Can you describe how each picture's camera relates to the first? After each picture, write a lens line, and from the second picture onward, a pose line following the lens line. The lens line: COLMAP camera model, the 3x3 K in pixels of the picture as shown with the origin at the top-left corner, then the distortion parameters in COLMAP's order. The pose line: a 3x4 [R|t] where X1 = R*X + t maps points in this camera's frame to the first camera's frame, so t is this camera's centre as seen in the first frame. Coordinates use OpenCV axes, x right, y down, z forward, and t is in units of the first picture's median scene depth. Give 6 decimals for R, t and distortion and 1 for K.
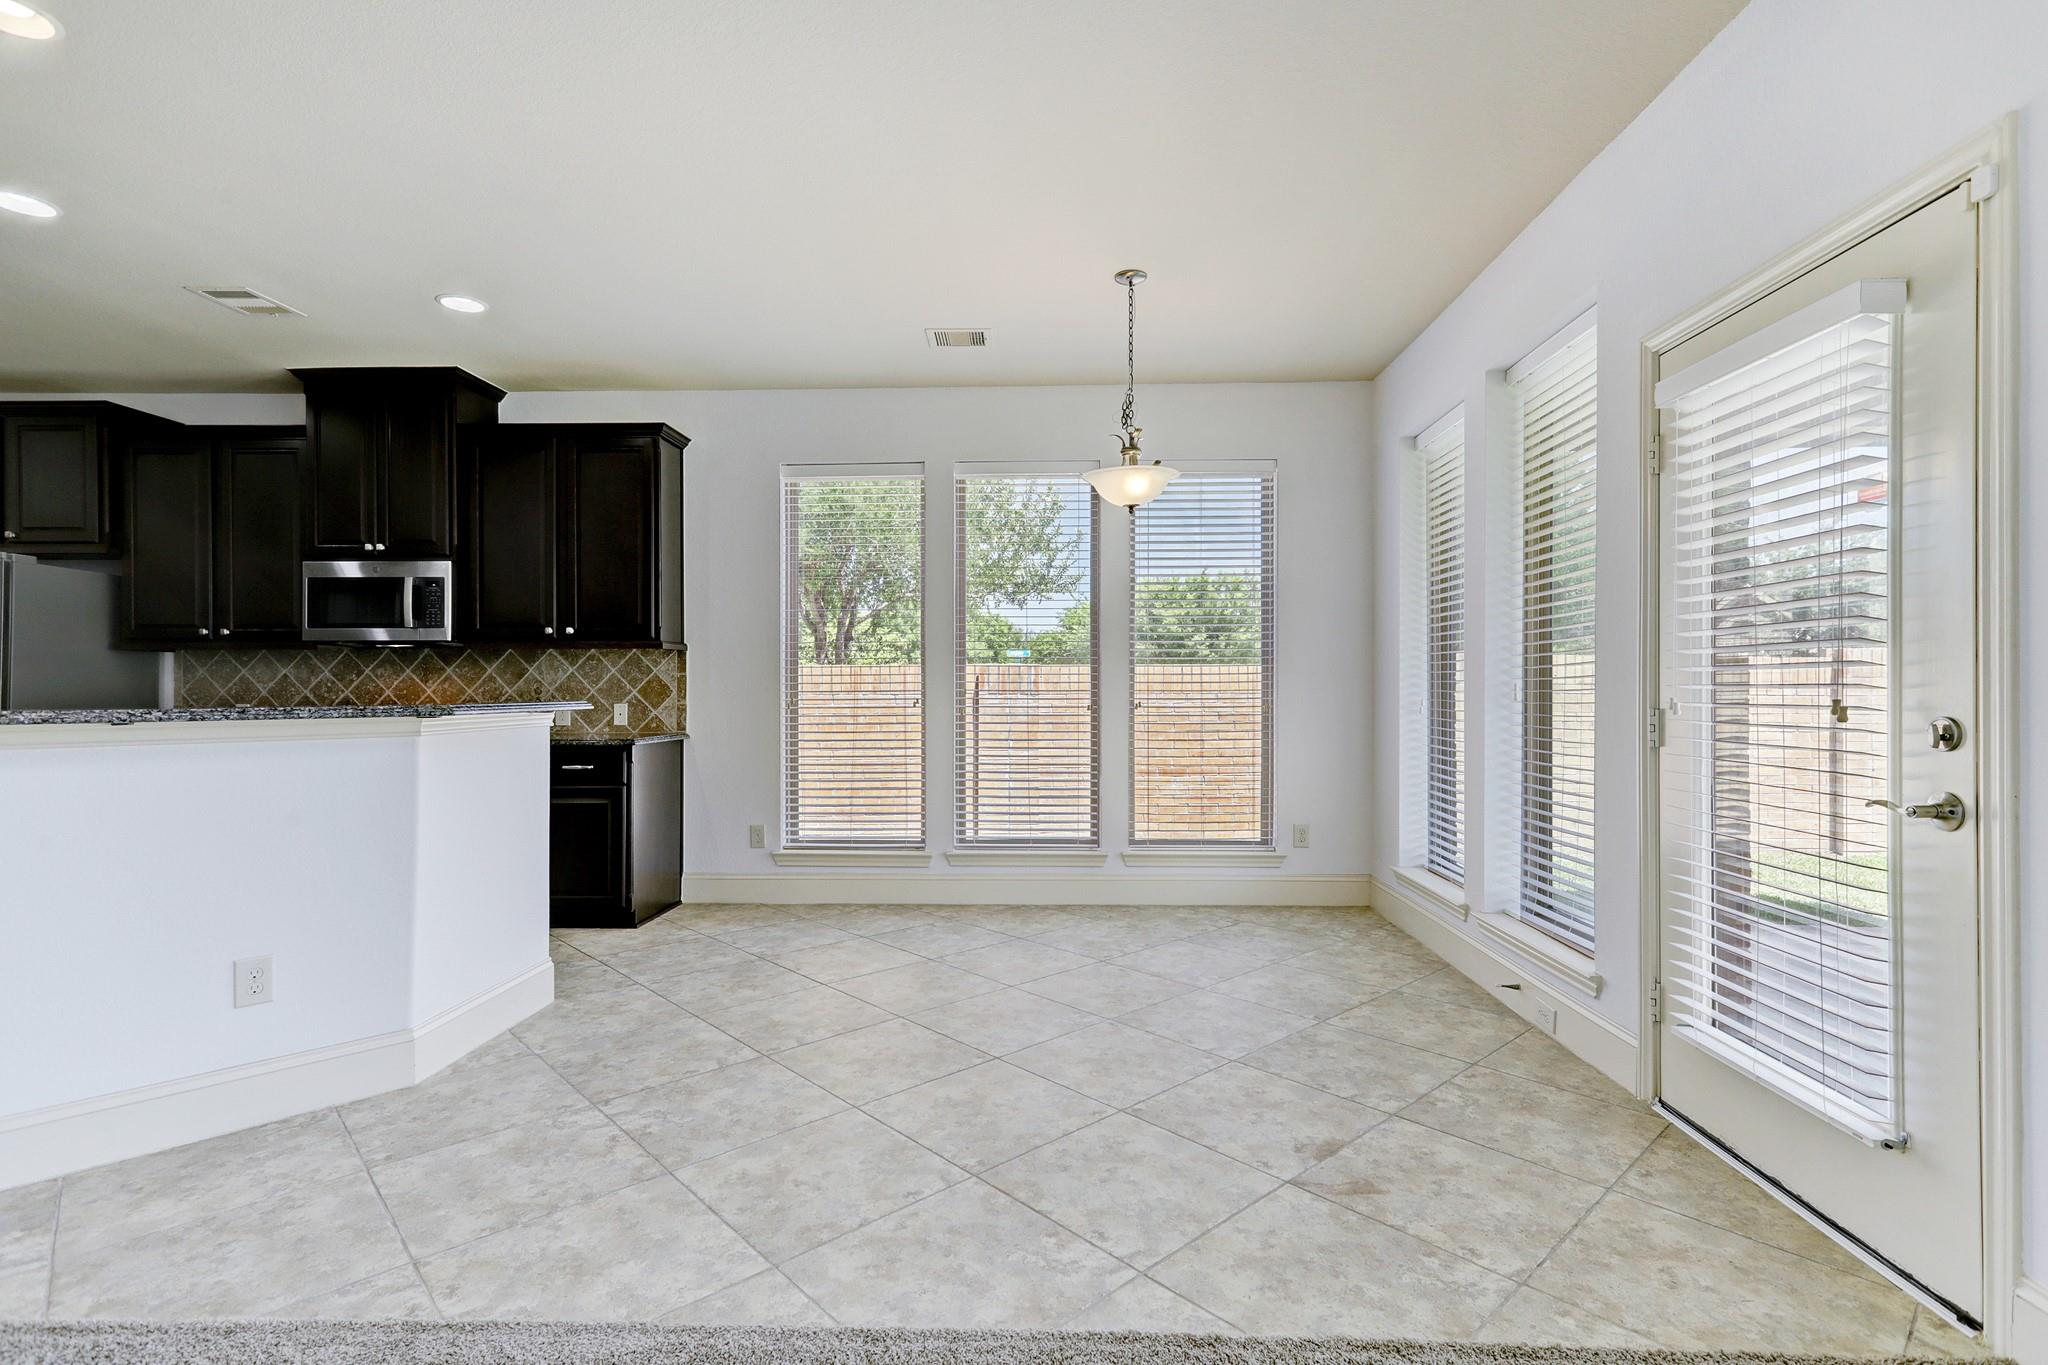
lens RADIAL K [[969.8, 0, 1033.5], [0, 969.8, 683.9], [0, 0, 1]] dist [0.014061, 0.003166]
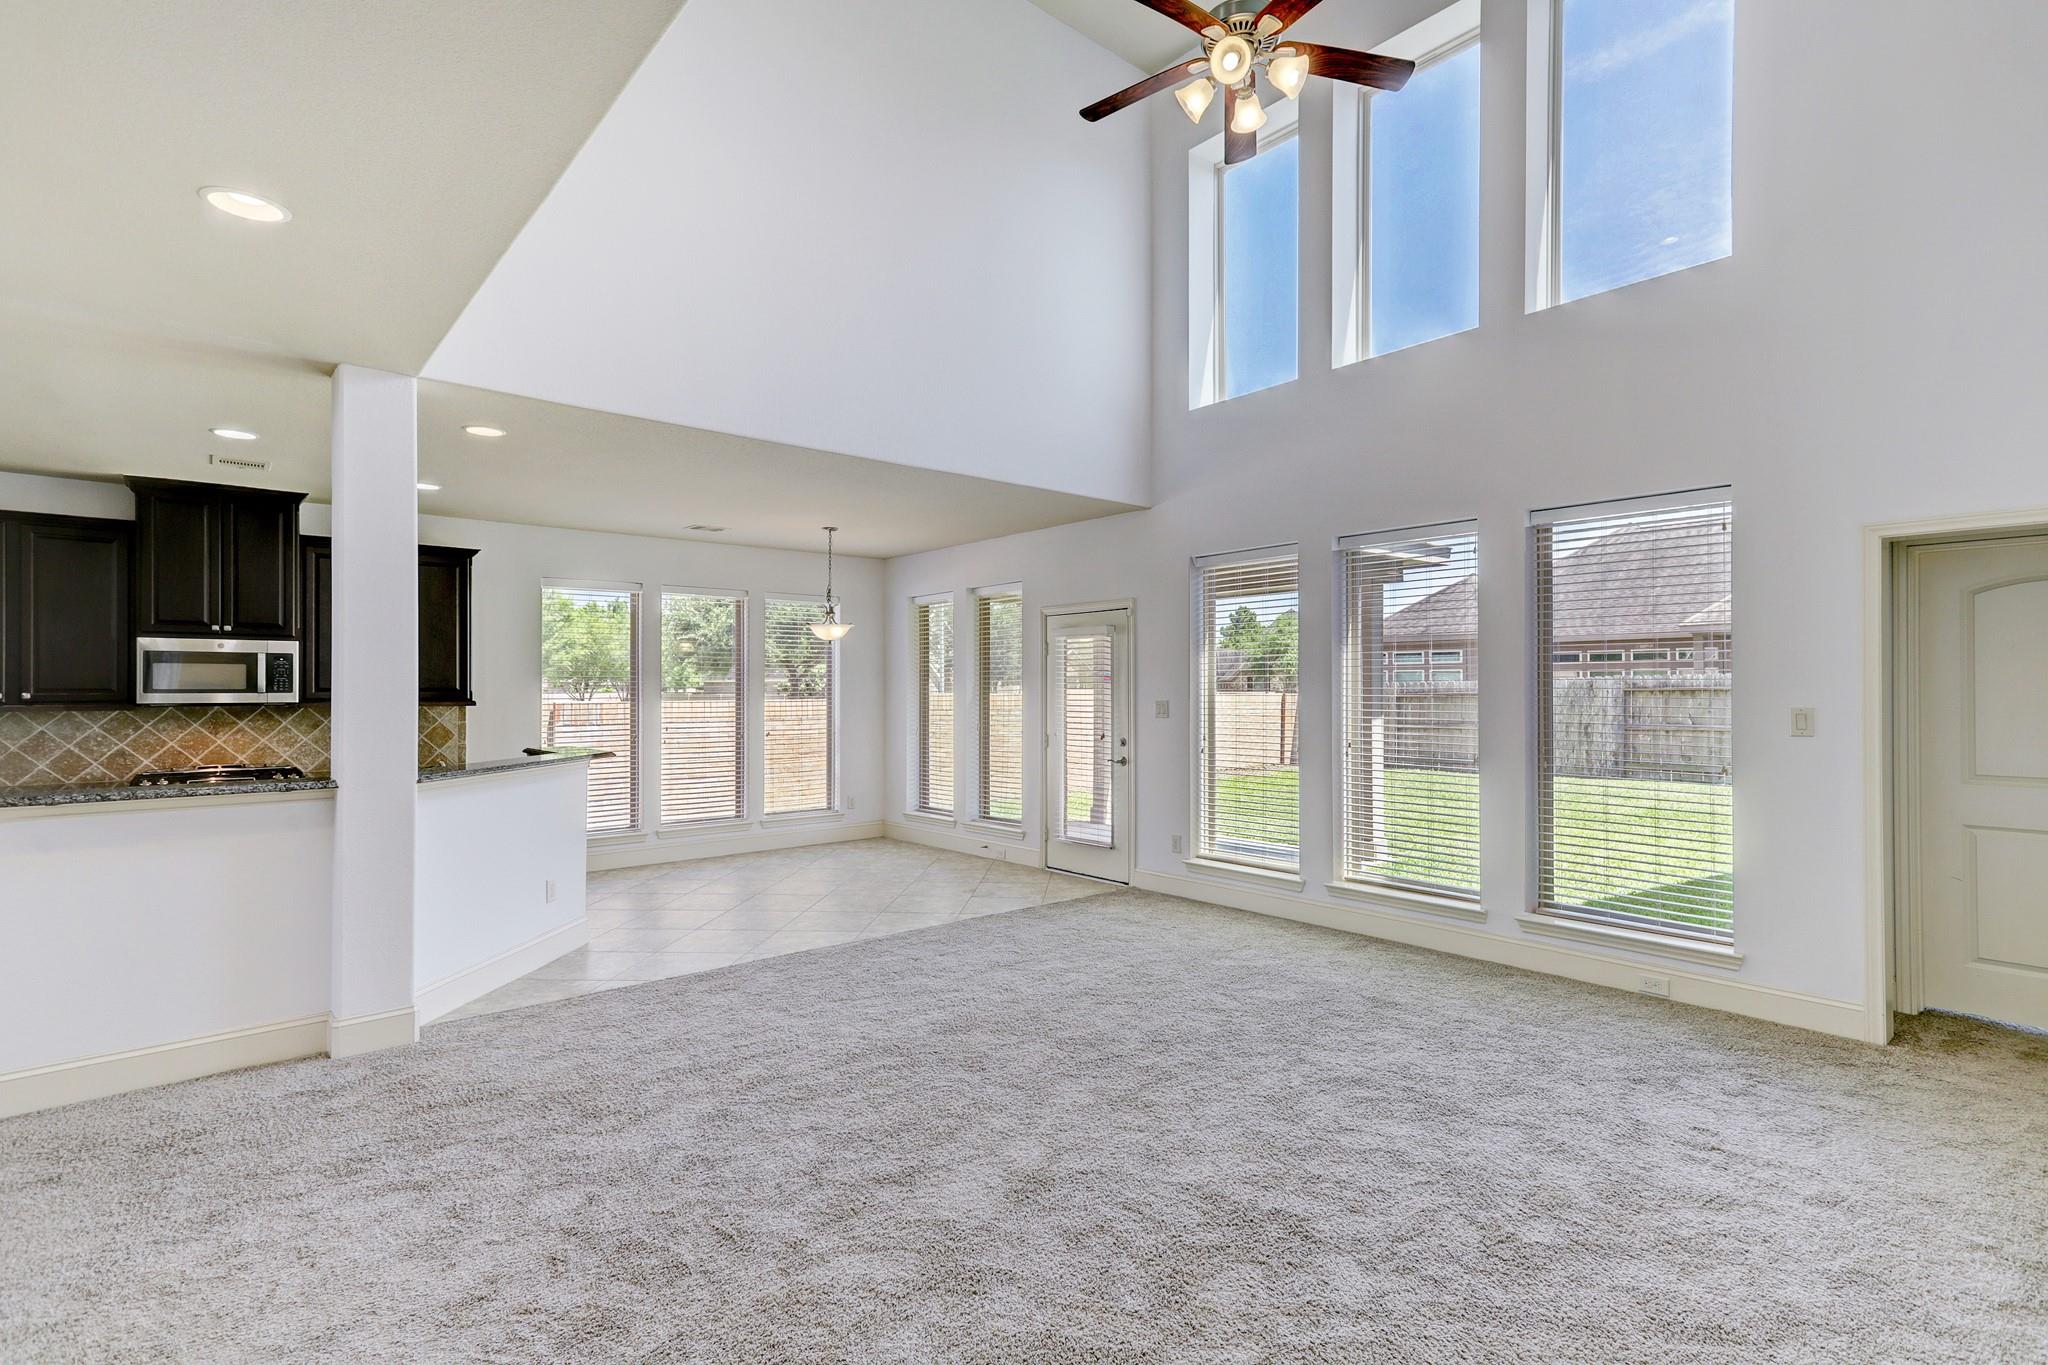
lens RADIAL K [[969.8, 0, 1037.1], [0, 969.8, 680.2], [0, 0, 1]] dist [0.014061, 0.003166]
pose [[0.733215, 0.006685, 0.679964, -0.906643], [-0.000419, 0.999956, -0.009380, -0.073758], [-0.679997, 0.006593, 0.733186, -0.747589]]
